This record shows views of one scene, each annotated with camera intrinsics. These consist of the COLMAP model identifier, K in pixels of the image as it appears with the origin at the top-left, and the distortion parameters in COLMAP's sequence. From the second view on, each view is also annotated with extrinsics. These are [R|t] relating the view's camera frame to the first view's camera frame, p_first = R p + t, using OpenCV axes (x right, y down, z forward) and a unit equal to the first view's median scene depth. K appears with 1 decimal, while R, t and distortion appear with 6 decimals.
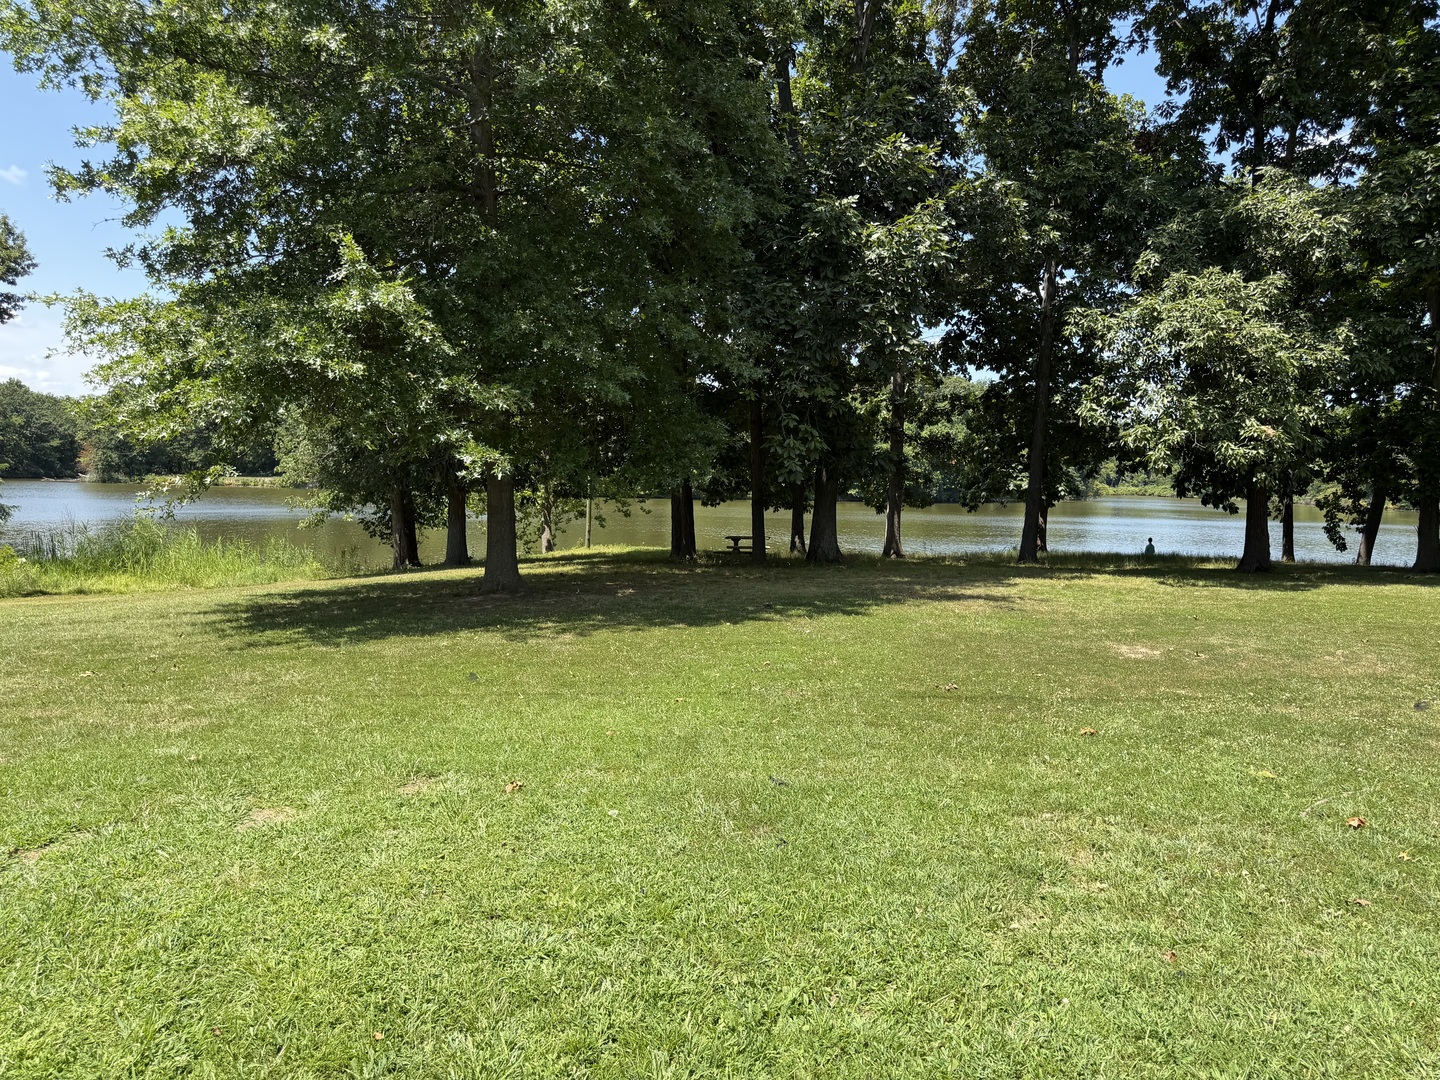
lens RADIAL K [[1011.5, 0, 720.0], [0, 1011.5, 540.0], [0, 0, 1]] dist [0.103108, -0.134888]
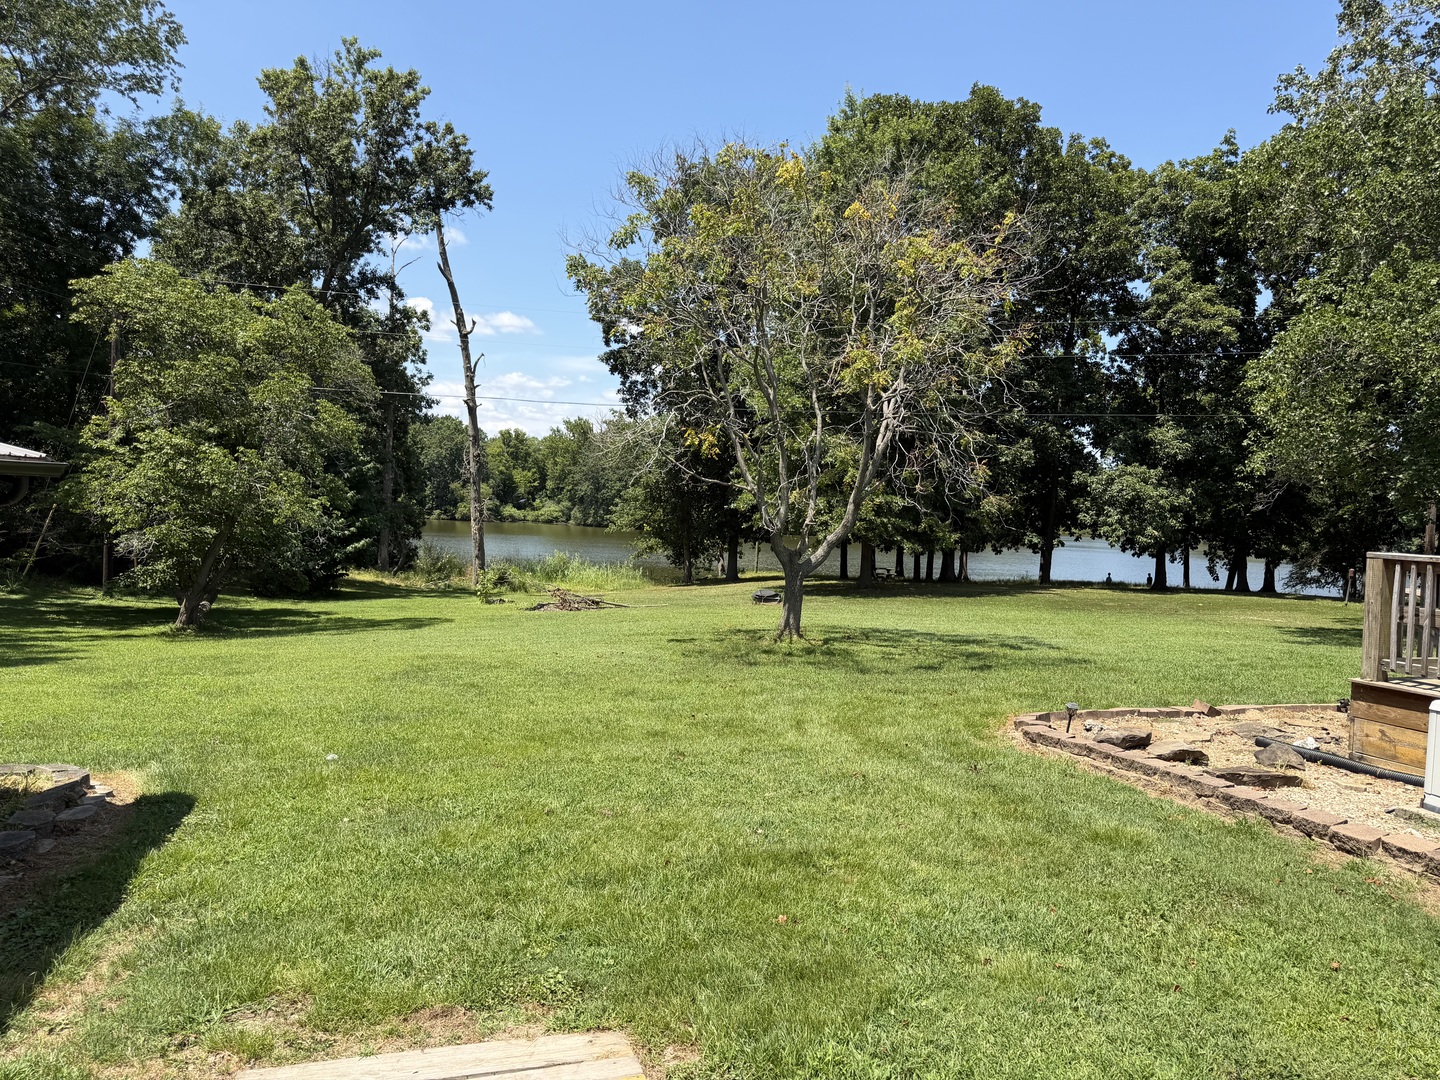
lens RADIAL K [[1011.5, 0, 720.0], [0, 1011.5, 540.0], [0, 0, 1]] dist [0.103108, -0.134888]
pose [[0.998974, 0.023795, 0.038534, -0.429735], [-0.023101, 0.999565, -0.018359, -0.010181], [-0.038954, 0.017450, 0.999089, -0.999386]]
